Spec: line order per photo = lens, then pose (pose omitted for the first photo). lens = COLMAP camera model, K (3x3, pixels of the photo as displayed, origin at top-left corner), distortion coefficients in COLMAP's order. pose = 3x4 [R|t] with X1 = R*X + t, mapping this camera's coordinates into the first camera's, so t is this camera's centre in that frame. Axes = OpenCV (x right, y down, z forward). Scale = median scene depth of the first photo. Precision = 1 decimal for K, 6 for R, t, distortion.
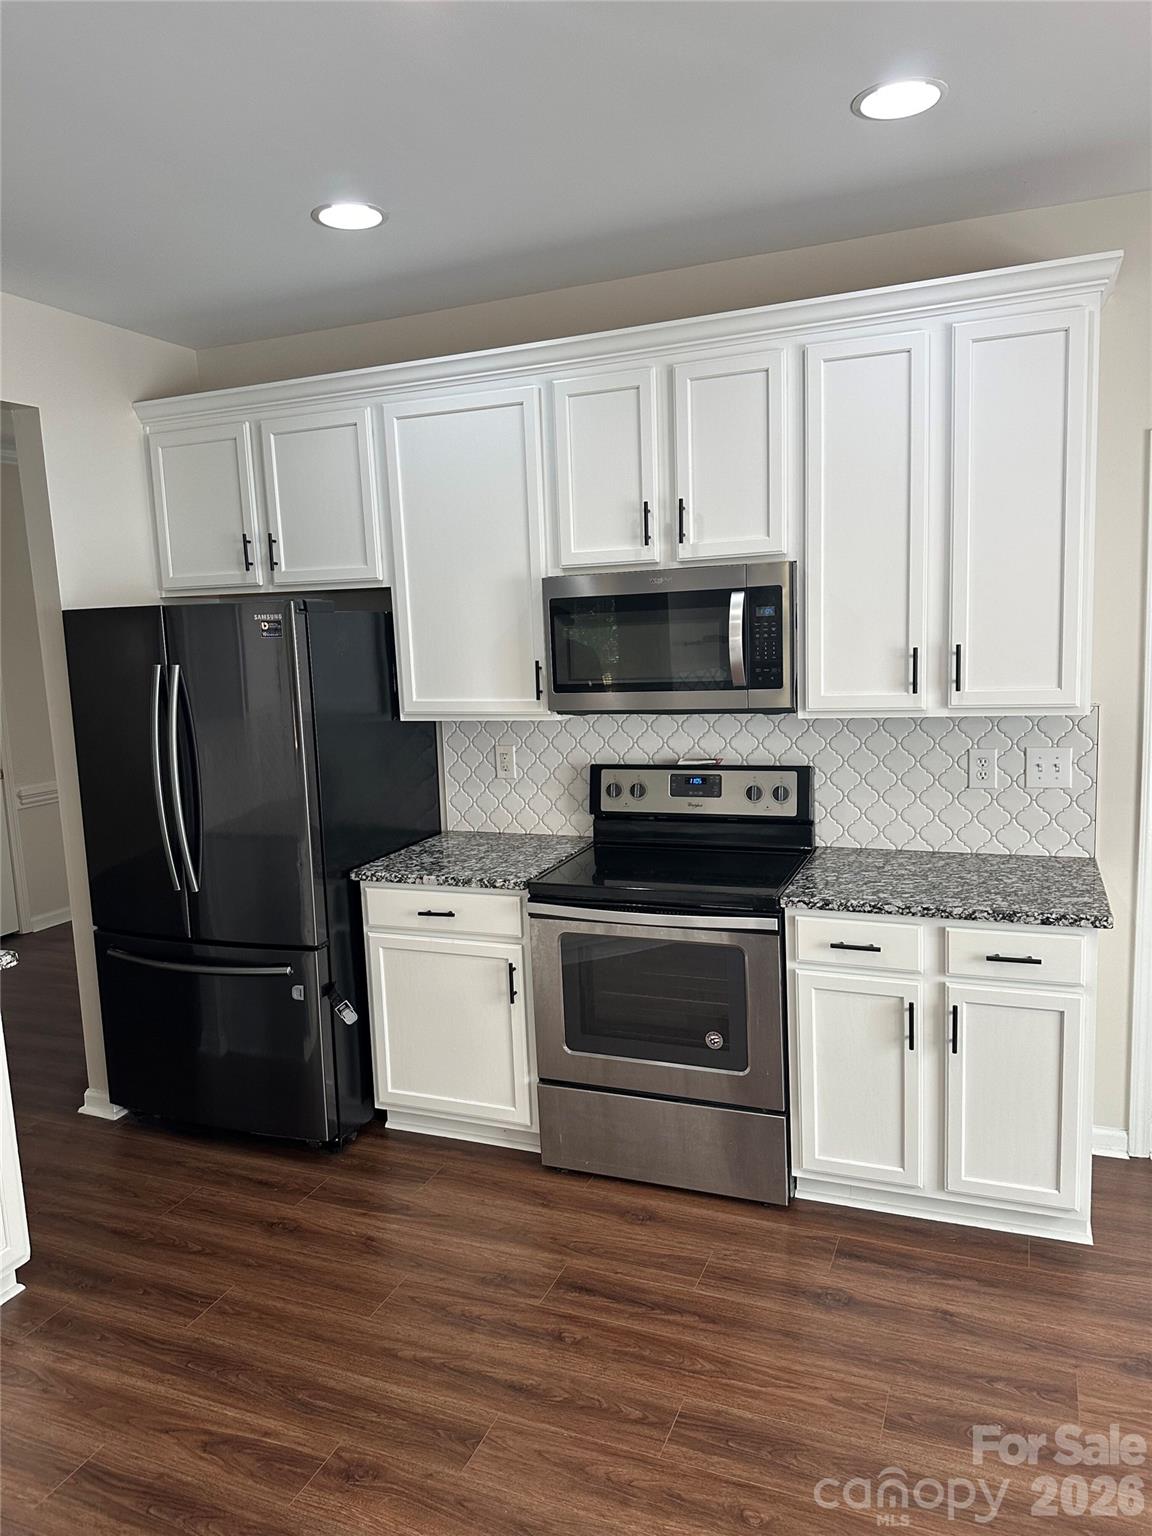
lens RADIAL K [[1069.4, 0, 576.0], [0, 1069.4, 768.0], [0, 0, 1]] dist [0.001219, -0.002735]
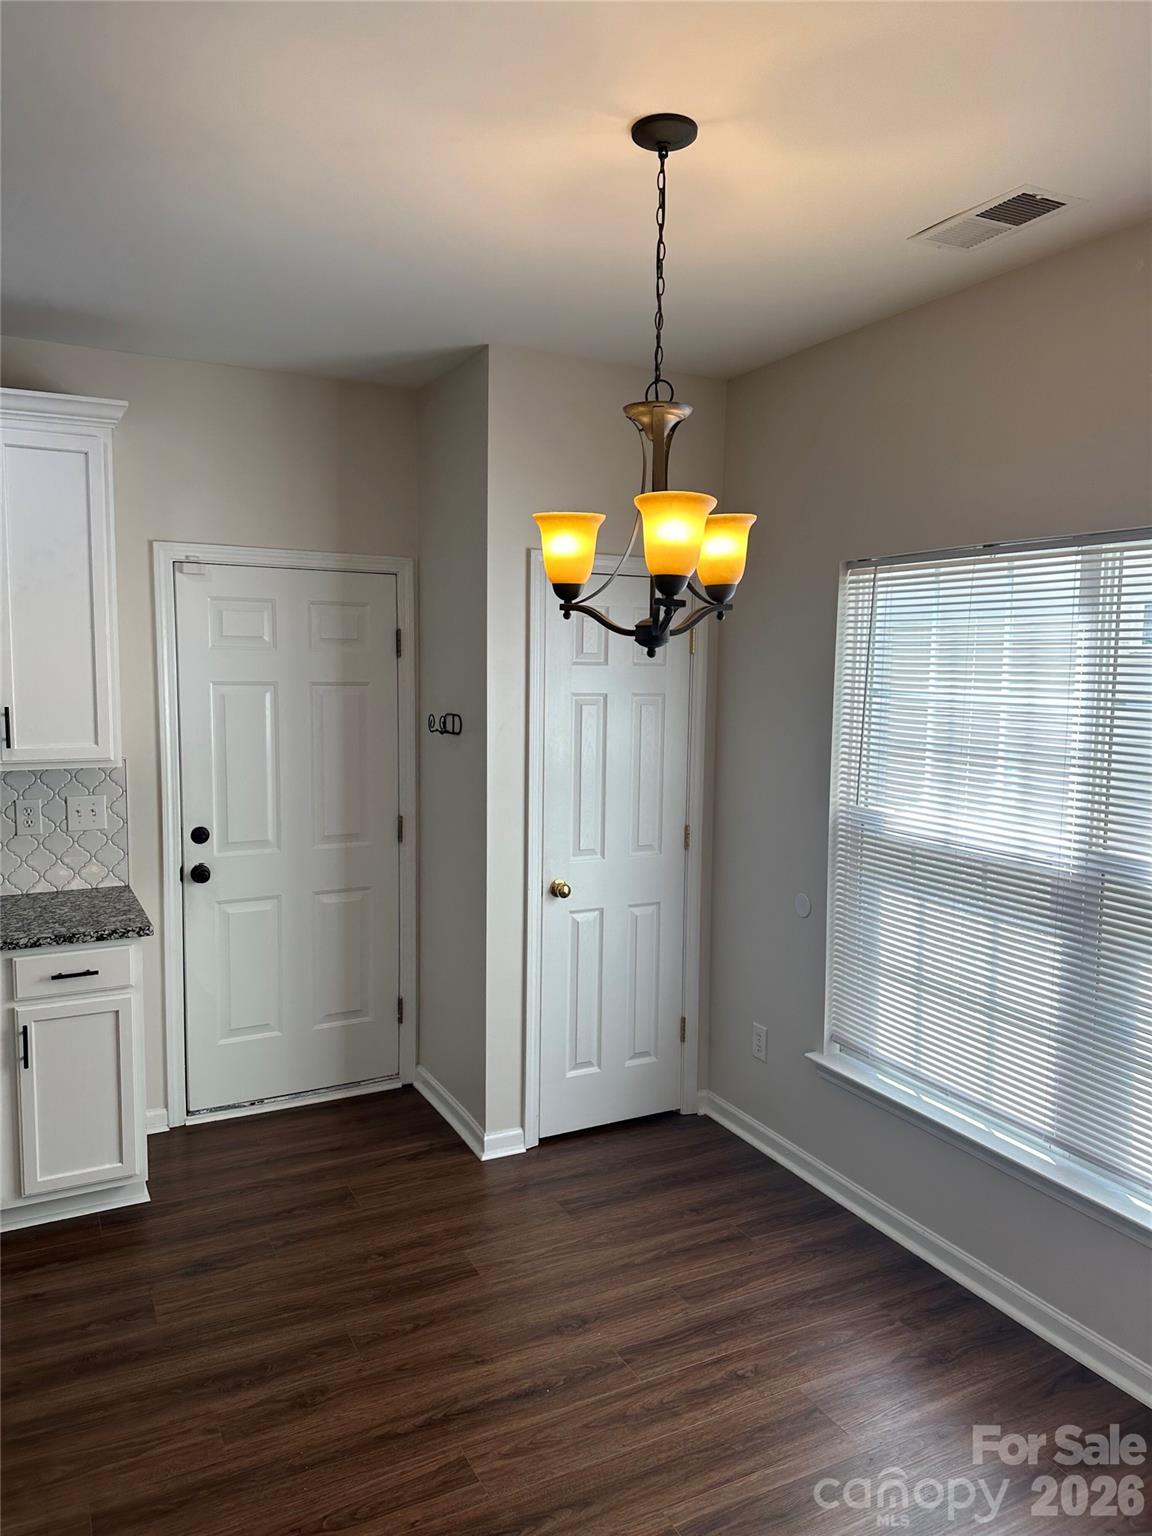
lens RADIAL K [[1069.4, 0, 576.0], [0, 1069.4, 768.0], [0, 0, 1]] dist [0.001219, -0.002735]
pose [[0.634662, -0.030260, 0.772197, -0.142813], [0.067874, 0.997554, -0.016694, 0.008138], [-0.769803, 0.063007, 0.635164, -0.188398]]
